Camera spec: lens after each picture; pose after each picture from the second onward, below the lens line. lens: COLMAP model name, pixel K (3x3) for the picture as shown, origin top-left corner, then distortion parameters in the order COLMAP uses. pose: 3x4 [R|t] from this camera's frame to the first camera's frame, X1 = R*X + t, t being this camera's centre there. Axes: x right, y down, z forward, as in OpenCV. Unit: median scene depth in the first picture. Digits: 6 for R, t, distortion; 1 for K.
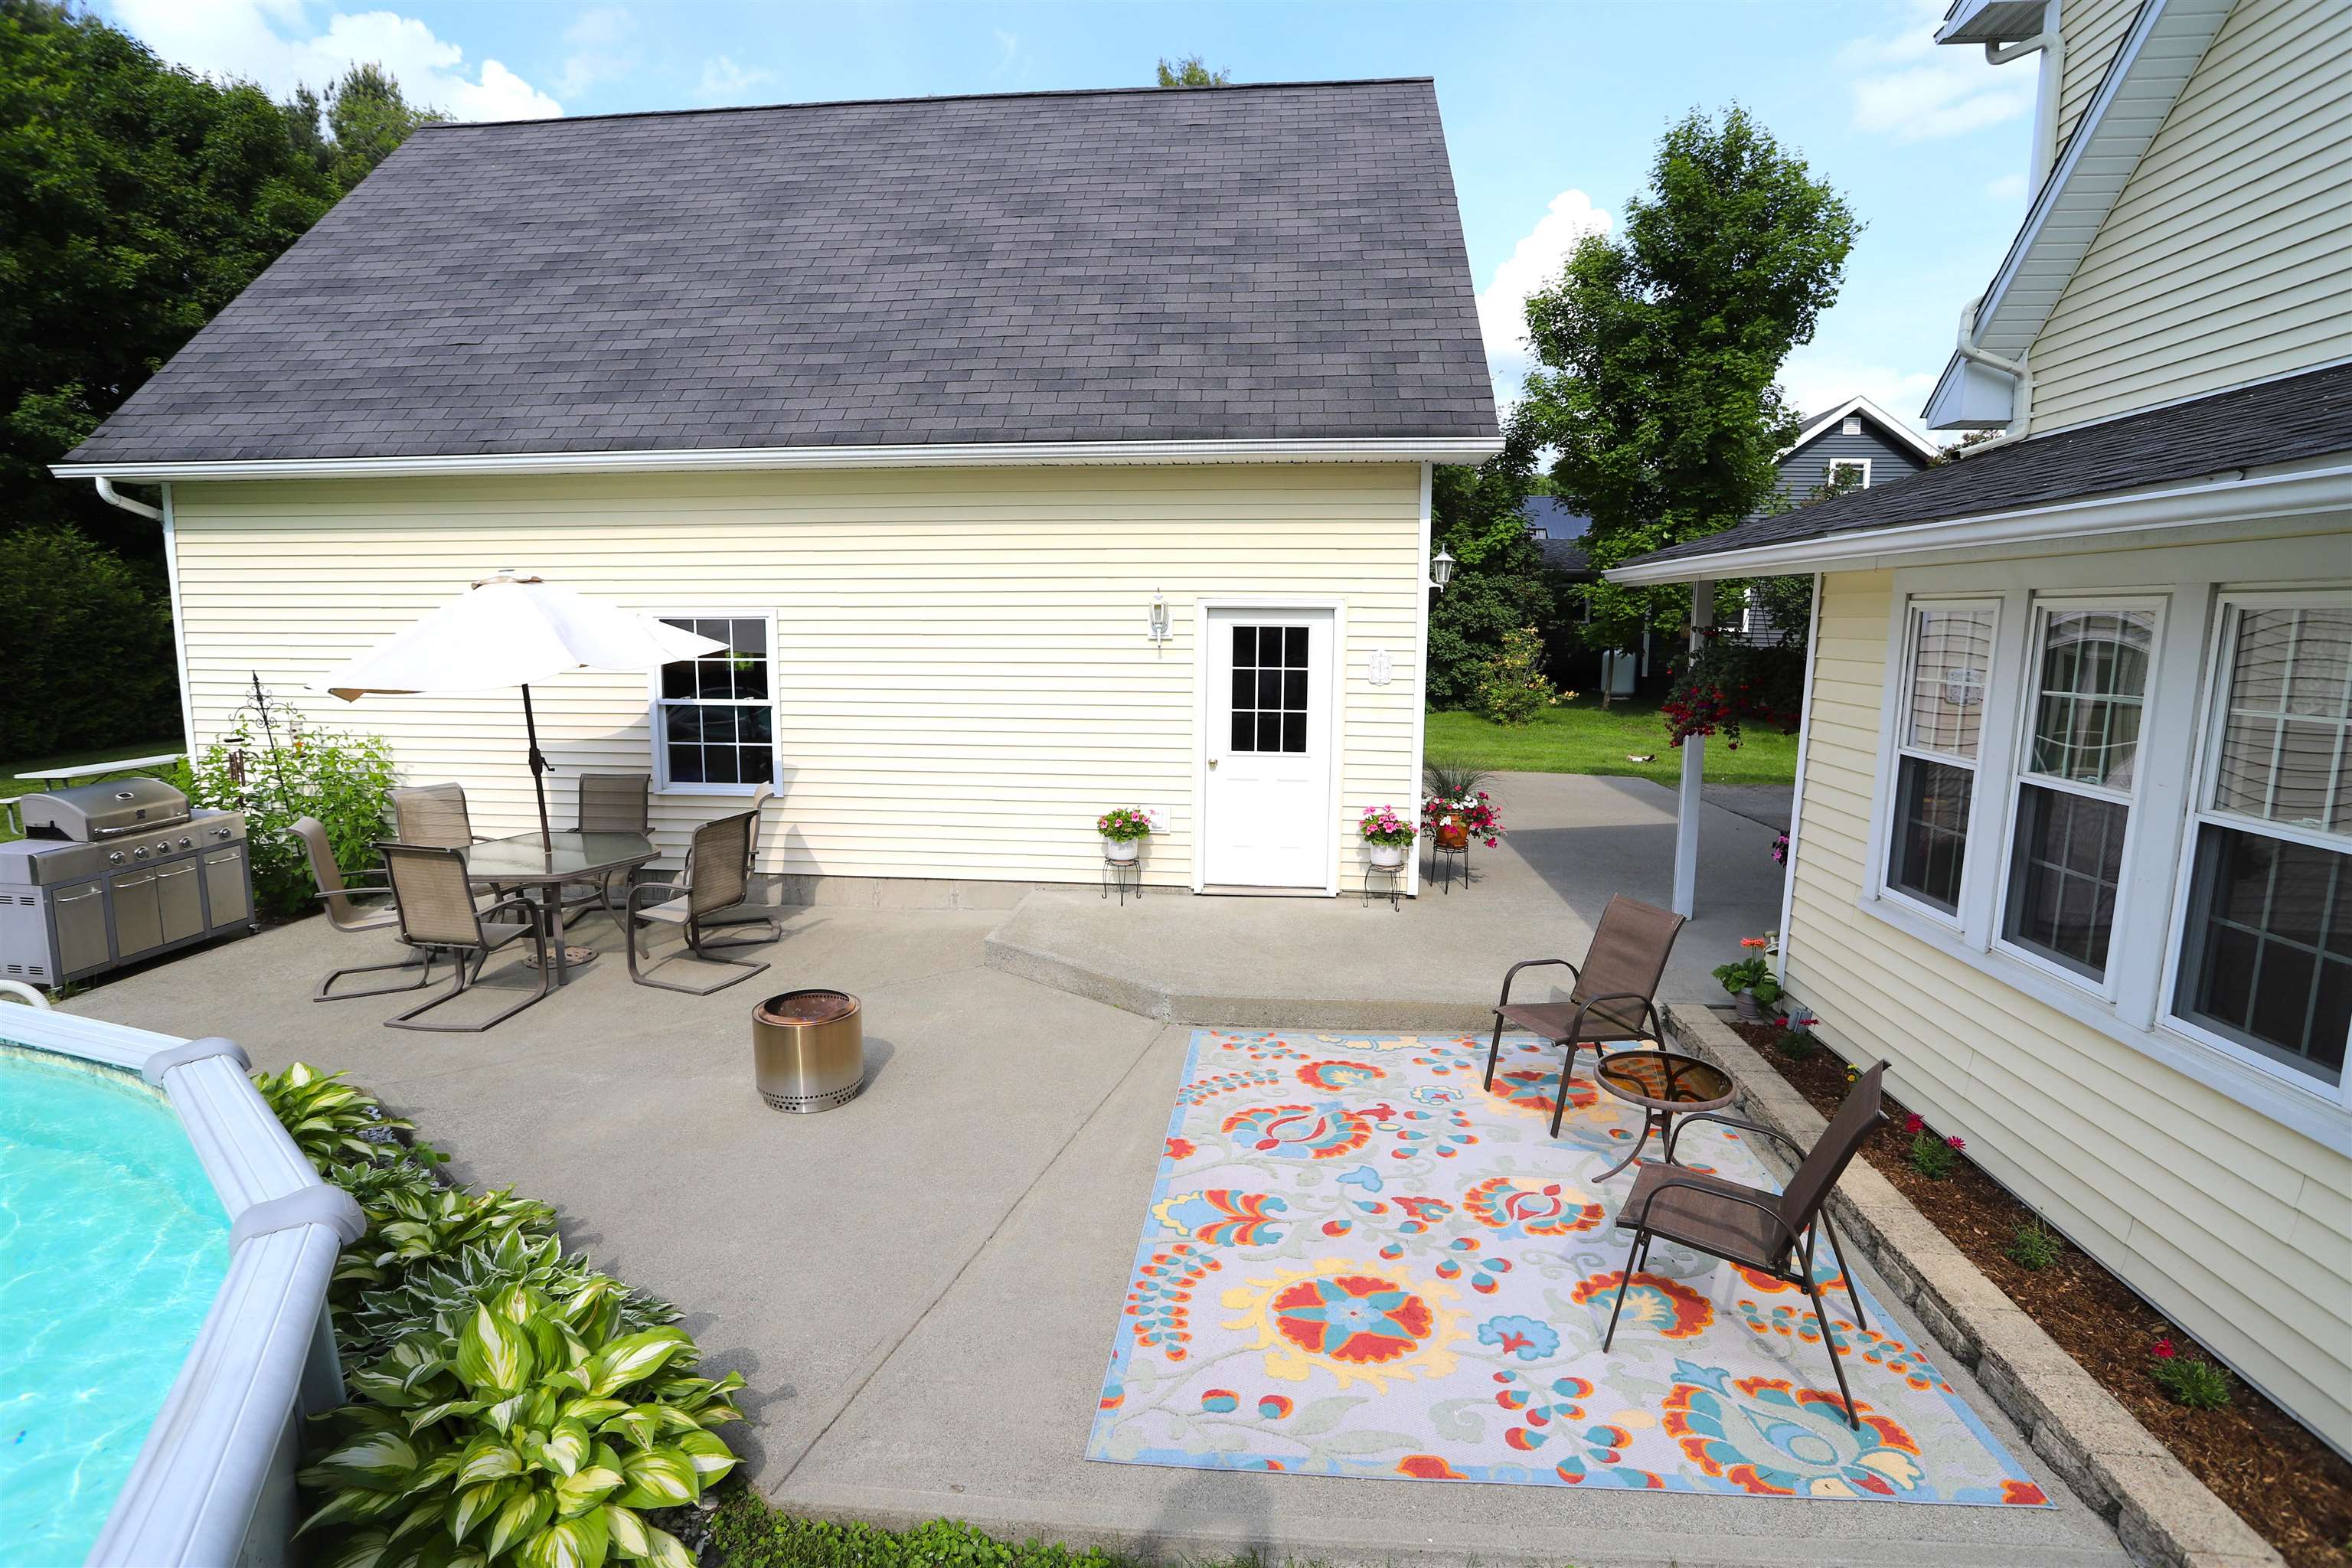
lens RADIAL K [[1137.6, 0, 1165.0], [0, 1137.6, 778.0], [0, 0, 1]] dist [-0.076134, 0.030792]
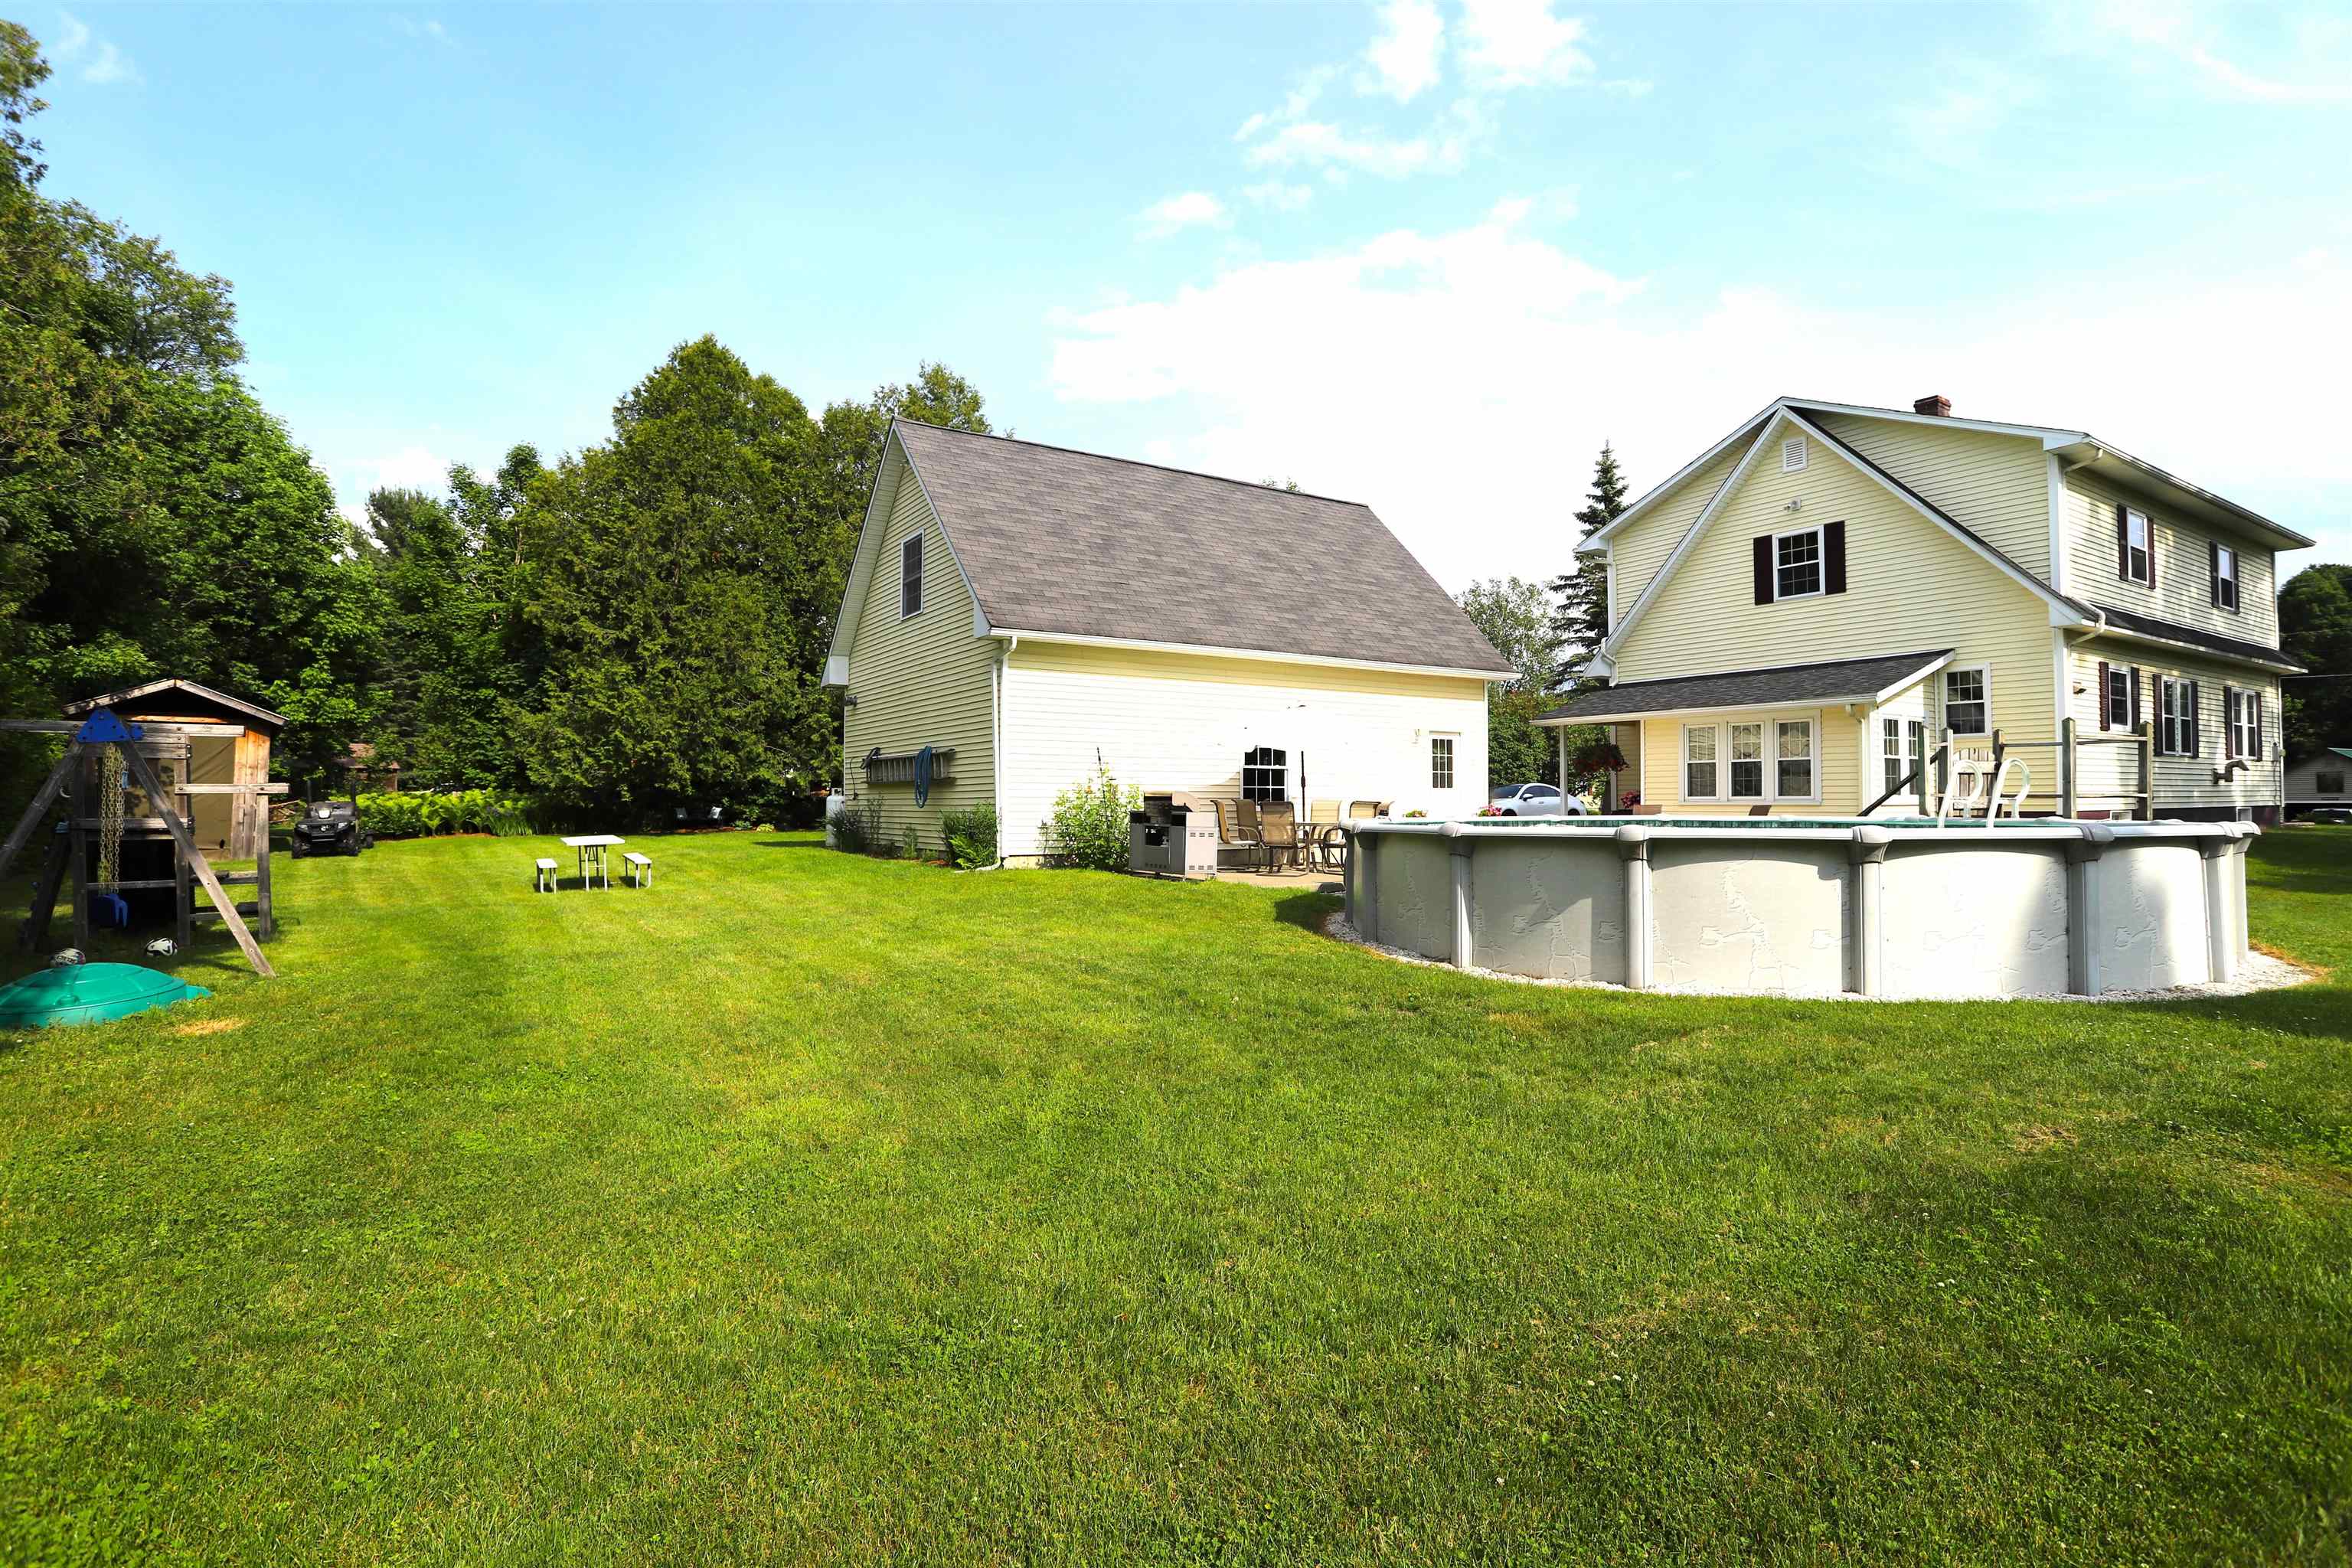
lens RADIAL K [[1137.6, 0, 1165.0], [0, 1137.6, 778.0], [0, 0, 1]] dist [-0.076134, 0.030792]
pose [[0.787350, 0.006394, 0.616473, -1.963771], [0.088011, 0.988539, -0.122658, 0.211185], [-0.610192, 0.150831, 0.777763, -0.589012]]
